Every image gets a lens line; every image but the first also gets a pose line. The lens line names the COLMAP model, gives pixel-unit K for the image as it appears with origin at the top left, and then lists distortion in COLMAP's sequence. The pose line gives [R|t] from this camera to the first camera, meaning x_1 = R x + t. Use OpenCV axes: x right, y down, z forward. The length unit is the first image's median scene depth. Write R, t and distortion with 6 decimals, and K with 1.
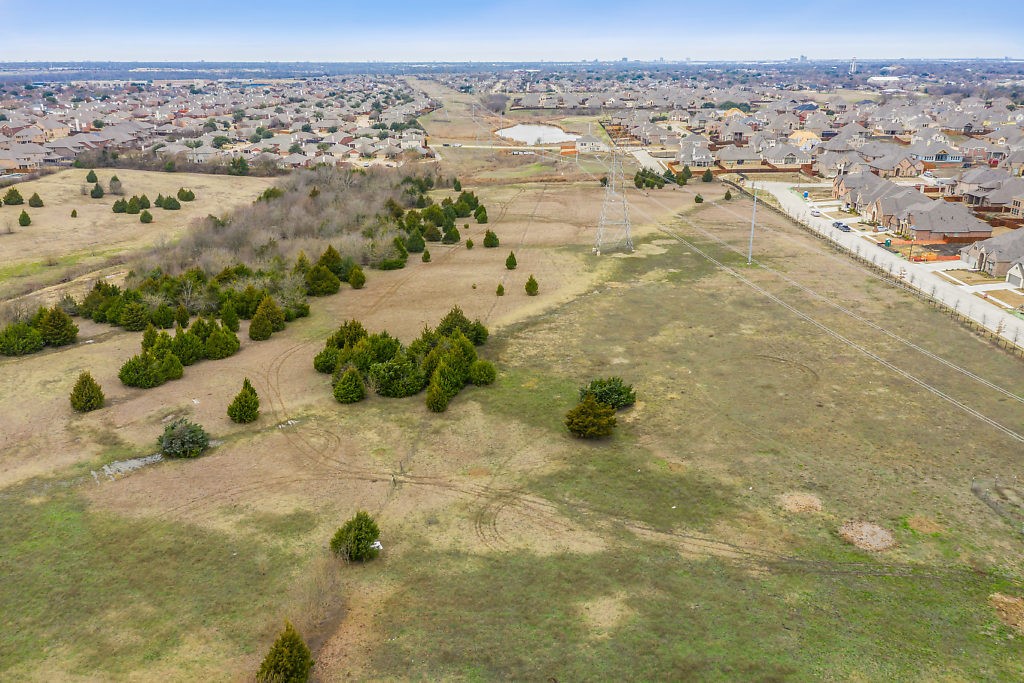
lens RADIAL K [[807.5, 0, 512.0], [0, 807.5, 341.5], [0, 0, 1]] dist [-0.001237, 0.034271]
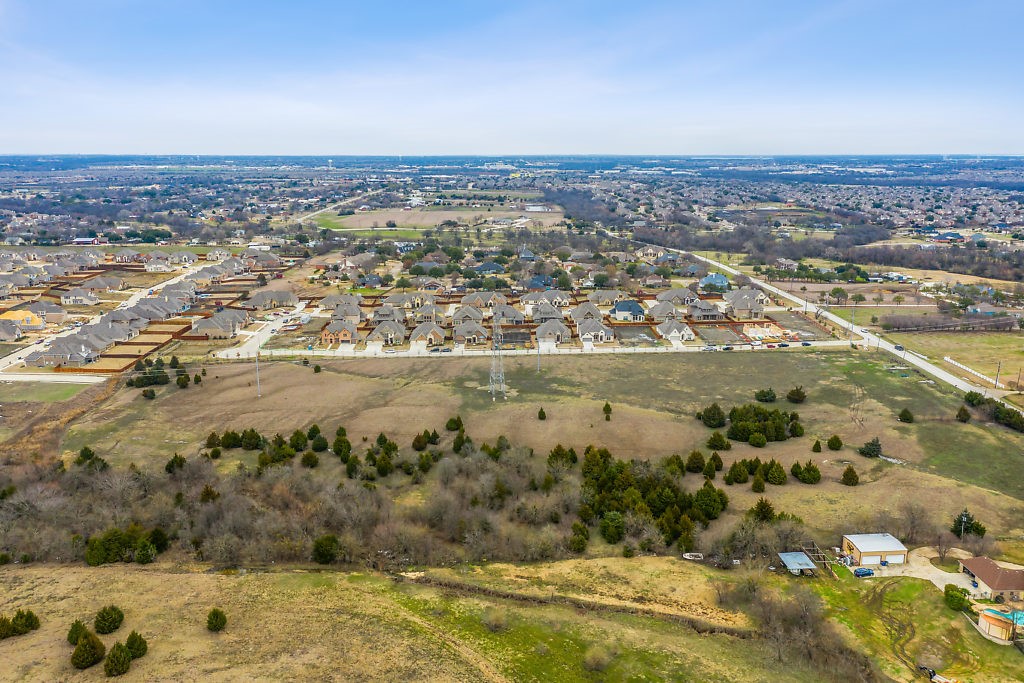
lens RADIAL K [[826.3, 0, 512.0], [0, 826.3, 341.5], [0, 0, 1]] dist [-0.010498, 0.037296]
pose [[-0.053118, -0.216594, 0.974816, -1.332291], [0.329471, 0.917728, 0.221863, -0.531870], [-0.942670, 0.332959, 0.022613, 0.921693]]
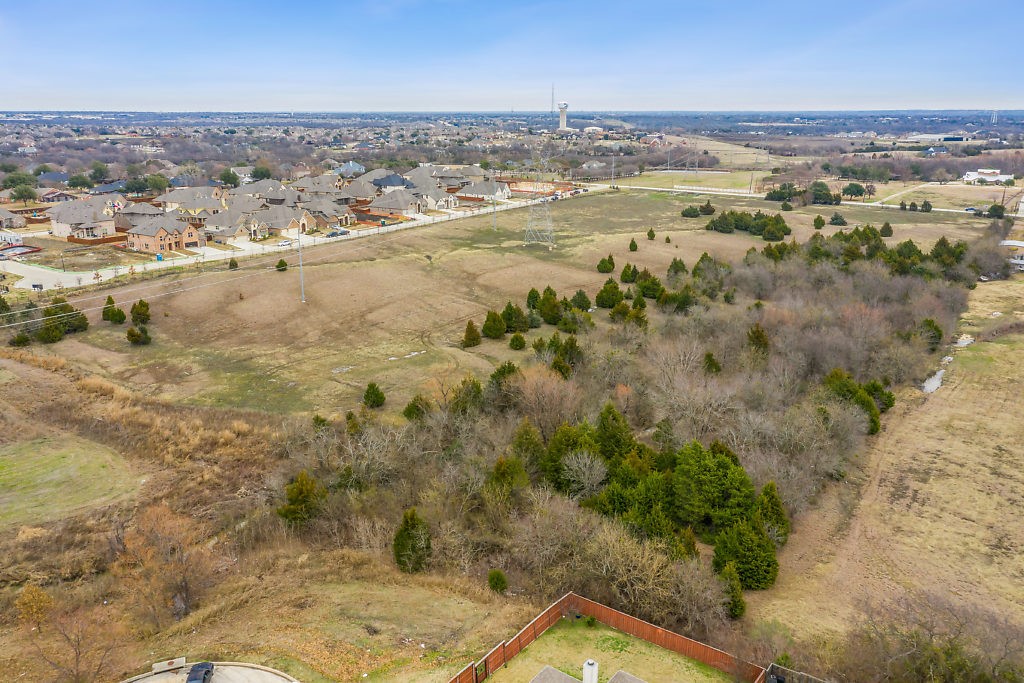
lens RADIAL K [[807.5, 0, 512.0], [0, 807.5, 341.5], [0, 0, 1]] dist [-0.001237, 0.034271]
pose [[-0.833875, -0.147306, 0.531934, -0.537530], [0.185153, 0.833236, 0.520995, -0.661704], [-0.519972, 0.532934, -0.667541, 1.967812]]
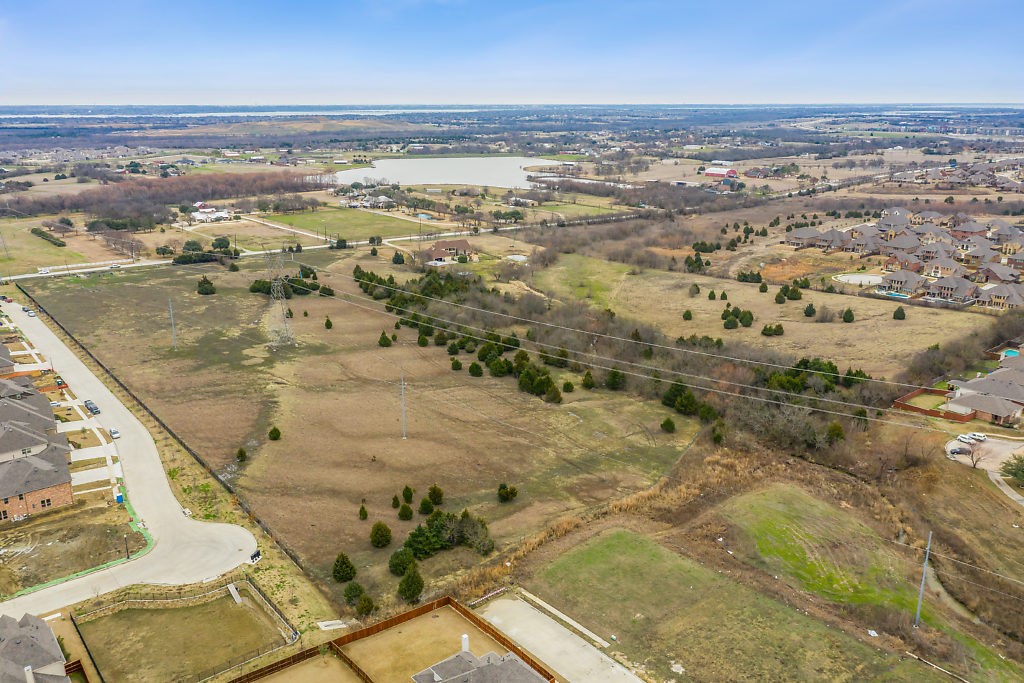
lens RADIAL K [[813.5, 0, 512.0], [0, 813.5, 341.5], [0, 0, 1]] dist [-0.011223, 0.046480]
pose [[-0.752505, 0.192731, -0.629755, 0.699116], [-0.210539, 0.835644, 0.507318, -0.902151], [0.624027, 0.514347, -0.588249, 2.062048]]
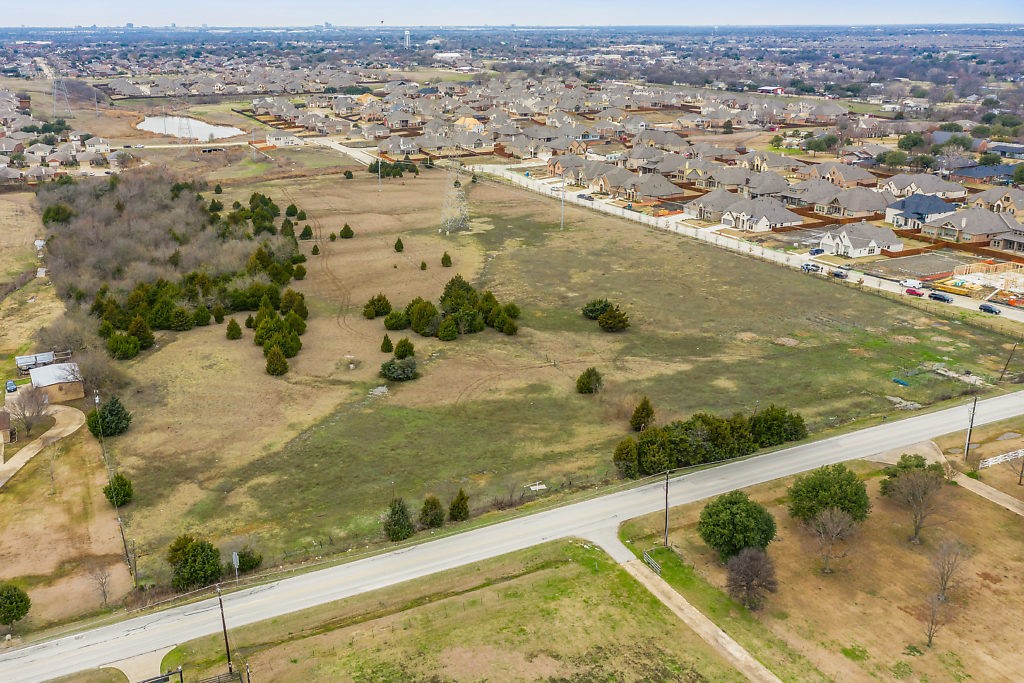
lens RADIAL K [[903.1, 0, 458.5], [0, 903.1, 341.3], [0, 0, 1]] dist [-0.002761, 0.019183]
pose [[0.891072, -0.148633, 0.428835, -0.516975], [0.147829, 0.988379, 0.035398, 0.011991], [-0.429113, 0.031852, 0.902689, -0.292774]]
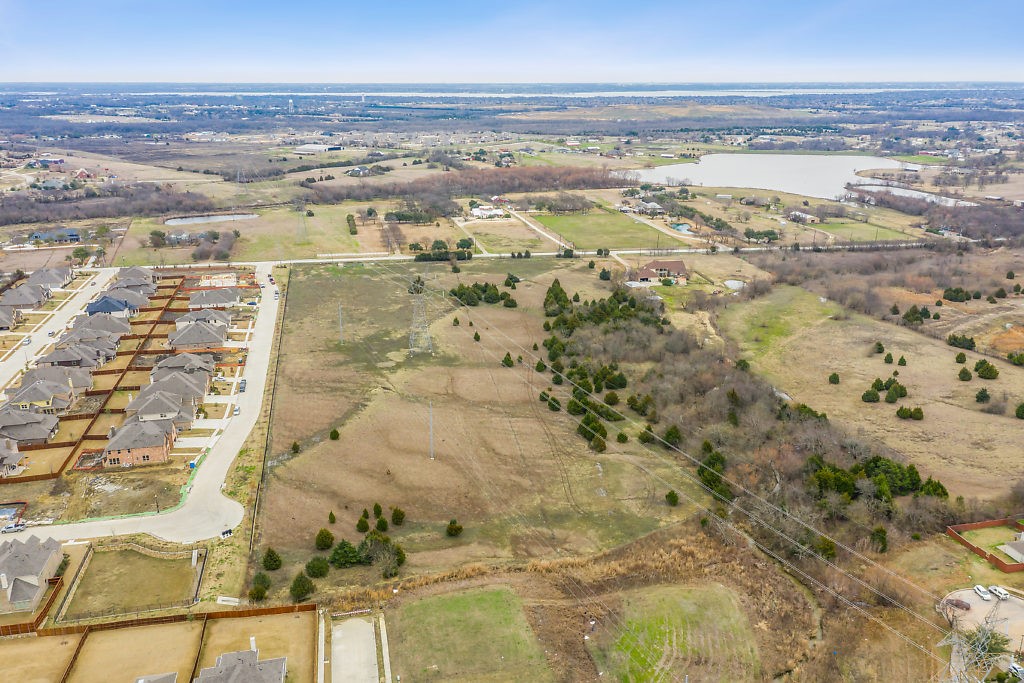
lens RADIAL K [[813.5, 0, 512.0], [0, 813.5, 341.5], [0, 0, 1]] dist [-0.011223, 0.046480]
pose [[-0.966945, 0.082394, -0.241305, 0.336755], [-0.079786, 0.801064, 0.593237, -1.093727], [0.242180, 0.592880, -0.768012, 2.267404]]
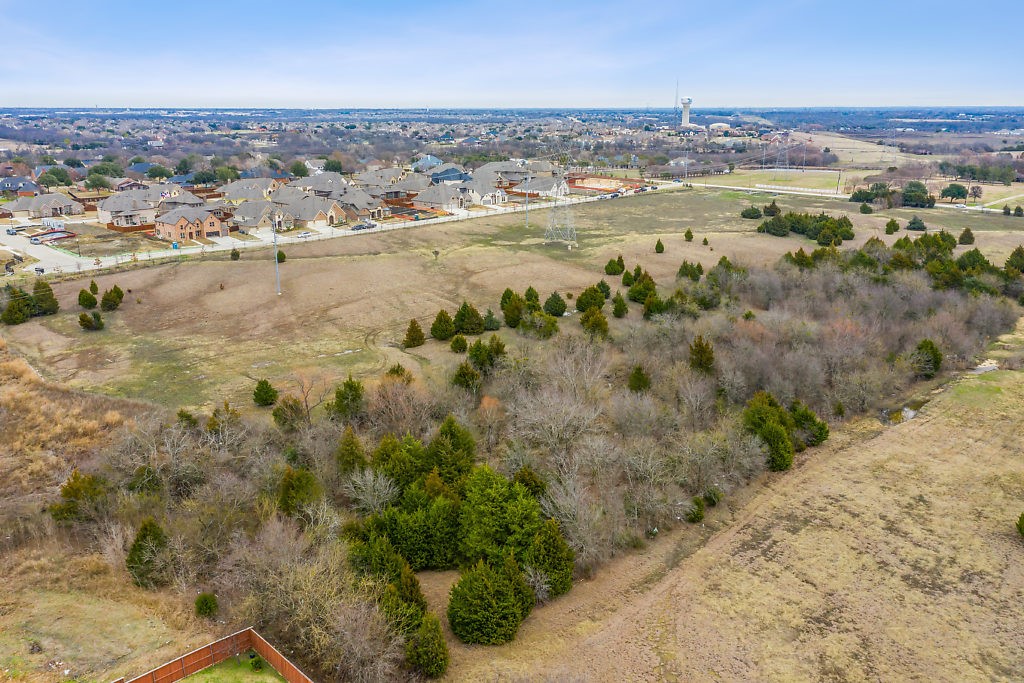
lens RADIAL K [[819.3, 0, 512.0], [0, 819.3, 341.5], [0, 0, 1]] dist [0.007036, 0.017607]
pose [[-0.731059, -0.182904, 0.657343, -0.652498], [0.227788, 0.842704, 0.487813, -0.606777], [-0.643168, 0.506355, -0.574403, 1.836593]]
